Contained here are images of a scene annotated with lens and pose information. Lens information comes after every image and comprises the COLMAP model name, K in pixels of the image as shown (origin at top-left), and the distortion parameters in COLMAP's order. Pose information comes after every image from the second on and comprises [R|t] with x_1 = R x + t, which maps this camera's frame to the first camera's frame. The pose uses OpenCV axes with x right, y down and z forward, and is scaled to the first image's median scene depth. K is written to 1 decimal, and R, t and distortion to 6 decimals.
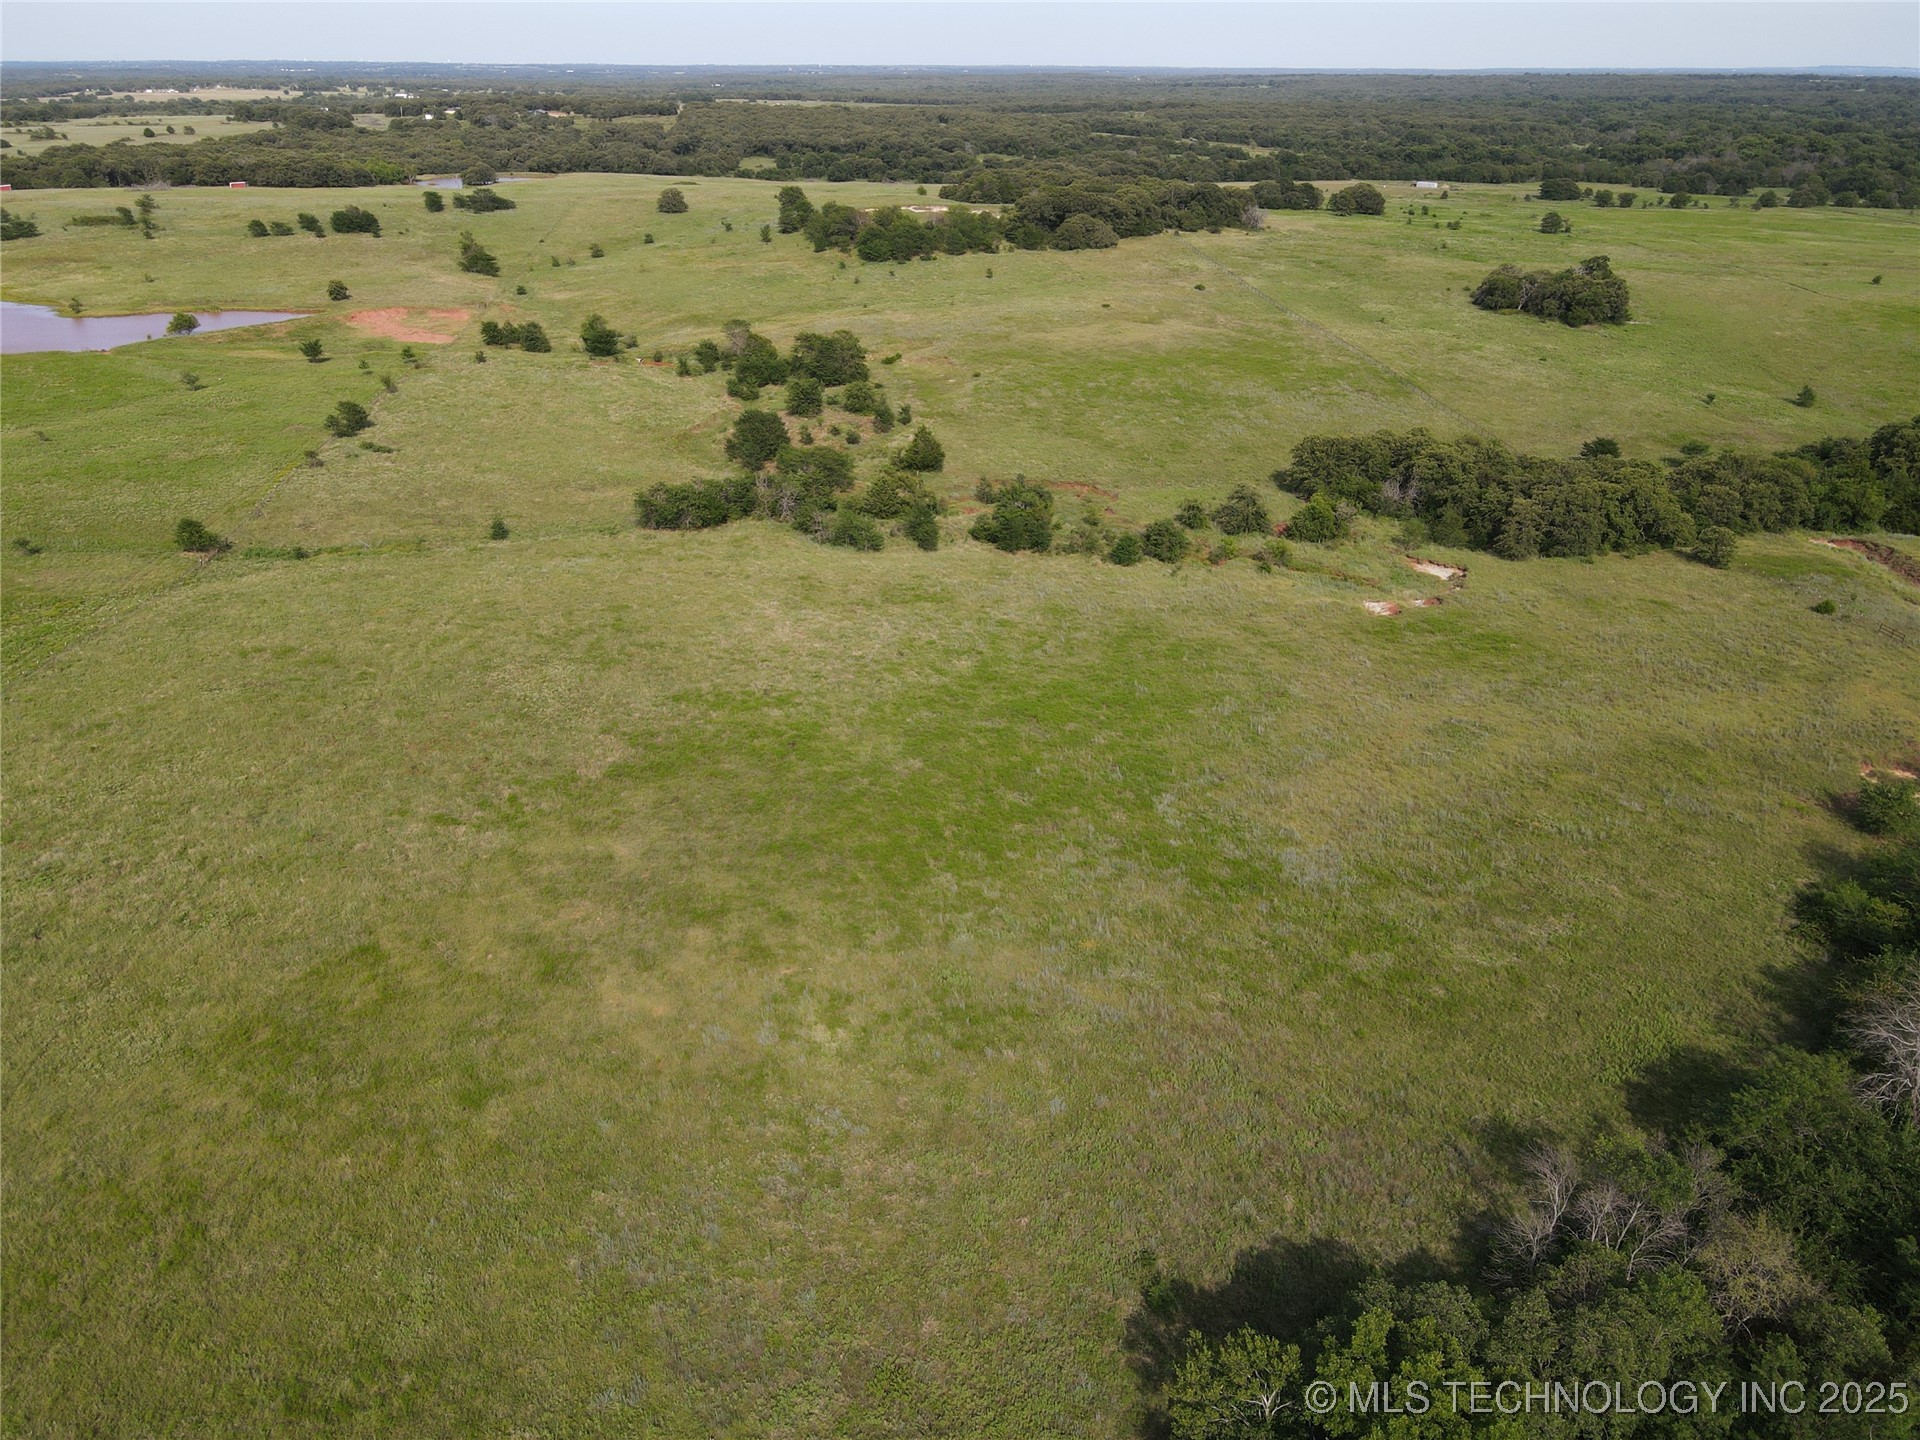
lens RADIAL K [[1404.5, 0, 952.8], [0, 1404.5, 727.1], [0, 0, 1]] dist [-0.005581, 0.023264]
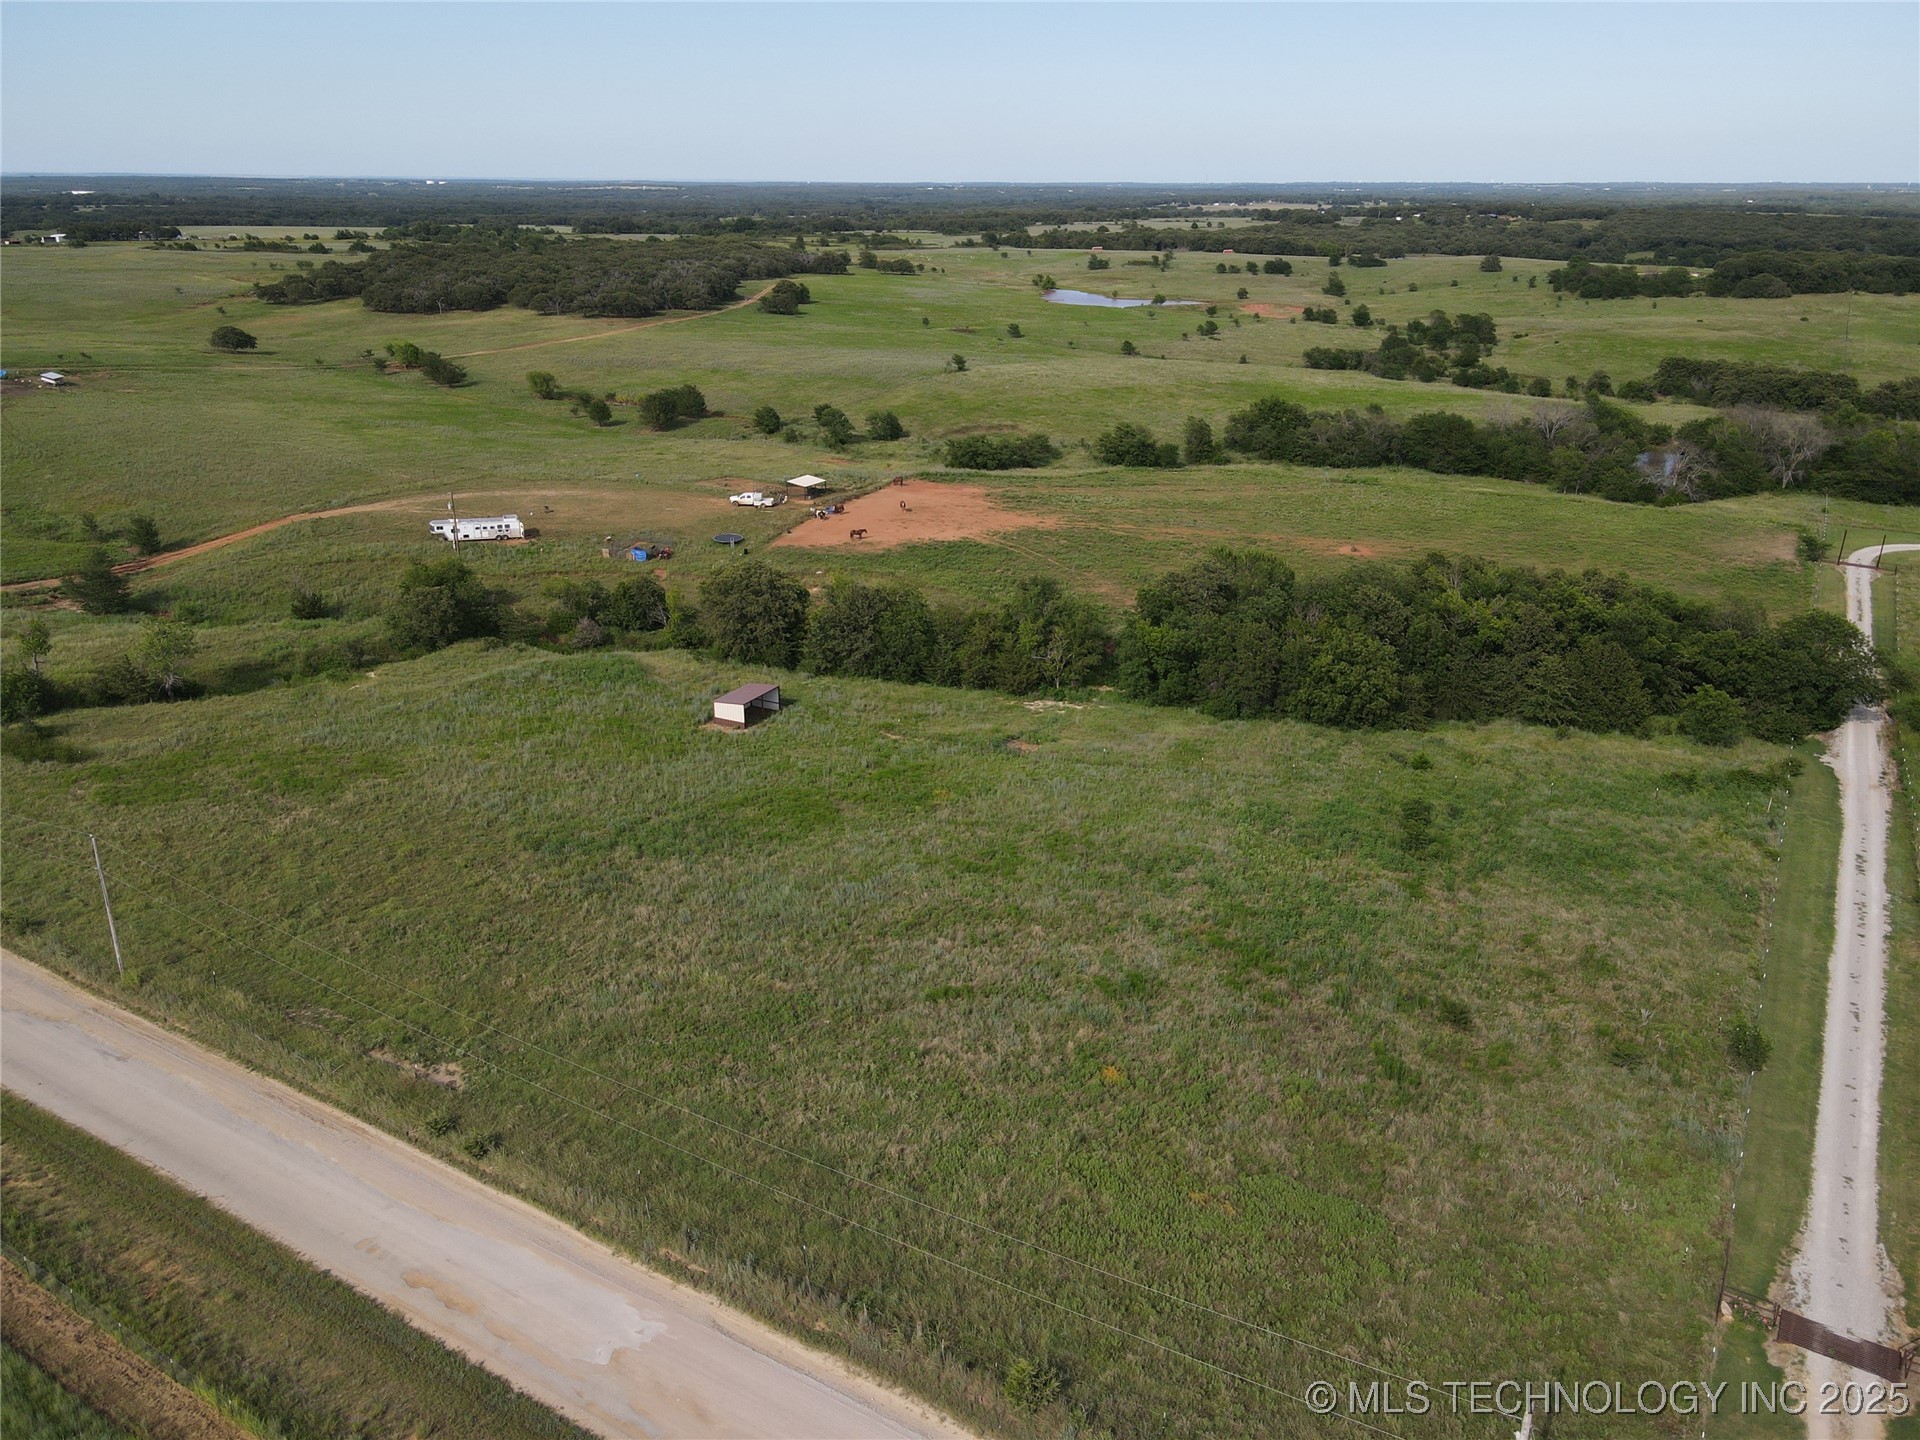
lens RADIAL K [[1404.5, 0, 962.9], [0, 1404.5, 703.3], [0, 0, 1]] dist [-0.005581, 0.023264]
pose [[0.793543, 0.210166, -0.571069, 0.321810], [-0.259039, 0.965856, -0.004497, 0.230523], [0.550626, 0.151498, 0.820889, -0.456693]]
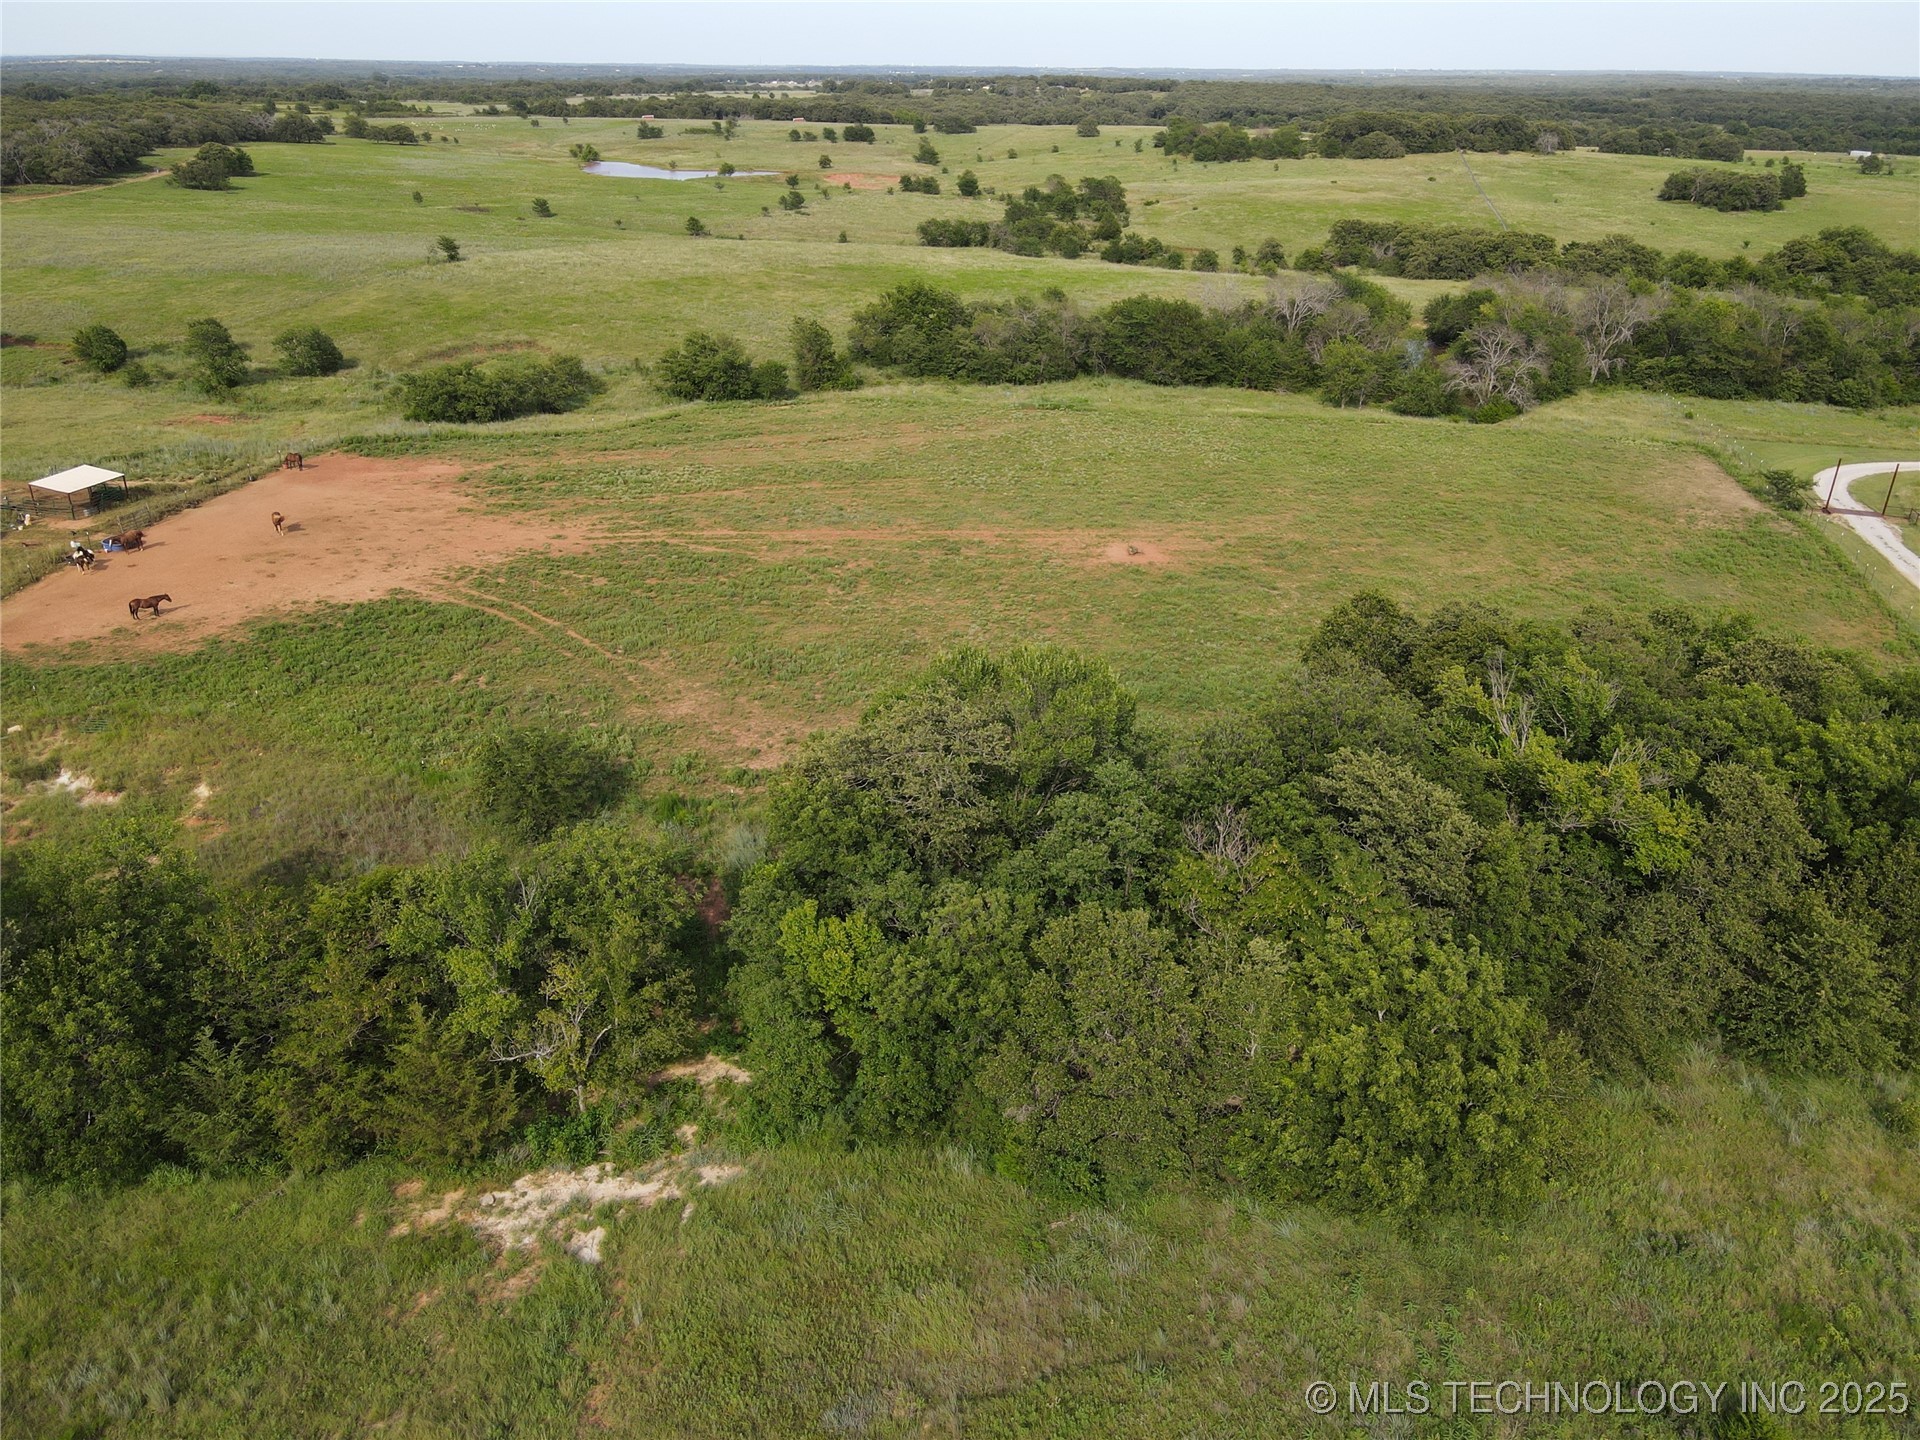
lens RADIAL K [[1404.5, 0, 954.8], [0, 1404.5, 710.5], [0, 0, 1]] dist [-0.005581, 0.023264]
pose [[0.933071, 0.153195, -0.325438, 0.215206], [-0.157265, 0.987458, 0.013933, 0.180241], [0.323491, 0.038180, 0.945461, -0.280992]]
